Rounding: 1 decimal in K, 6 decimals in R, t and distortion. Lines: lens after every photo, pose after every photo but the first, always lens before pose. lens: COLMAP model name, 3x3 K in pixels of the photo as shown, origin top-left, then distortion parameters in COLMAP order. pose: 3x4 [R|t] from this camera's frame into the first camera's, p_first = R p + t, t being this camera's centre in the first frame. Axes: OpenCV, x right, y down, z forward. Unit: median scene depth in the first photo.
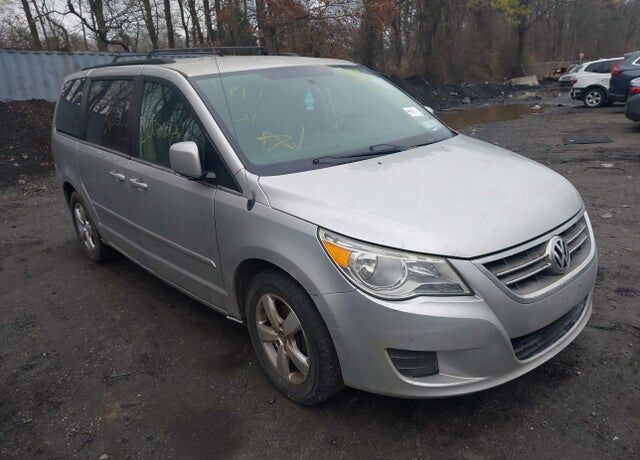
lens RADIAL K [[542.9, 0, 320.0], [0, 542.9, 230.0], [0, 0, 1]] dist [0.072442, -0.001398]
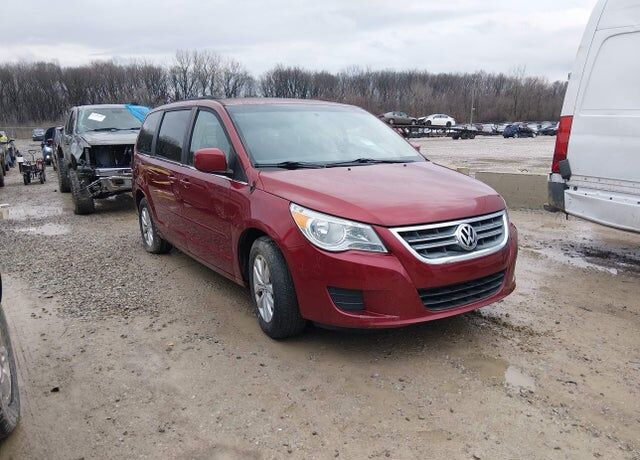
lens RADIAL K [[542.9, 0, 320.0], [0, 542.9, 230.0], [0, 0, 1]] dist [0.072442, -0.001398]
pose [[0.988662, 0.067303, -0.134228, 0.266979], [-0.081067, 0.991694, -0.099861, 0.200618], [0.126392, 0.109610, 0.985906, -0.394172]]
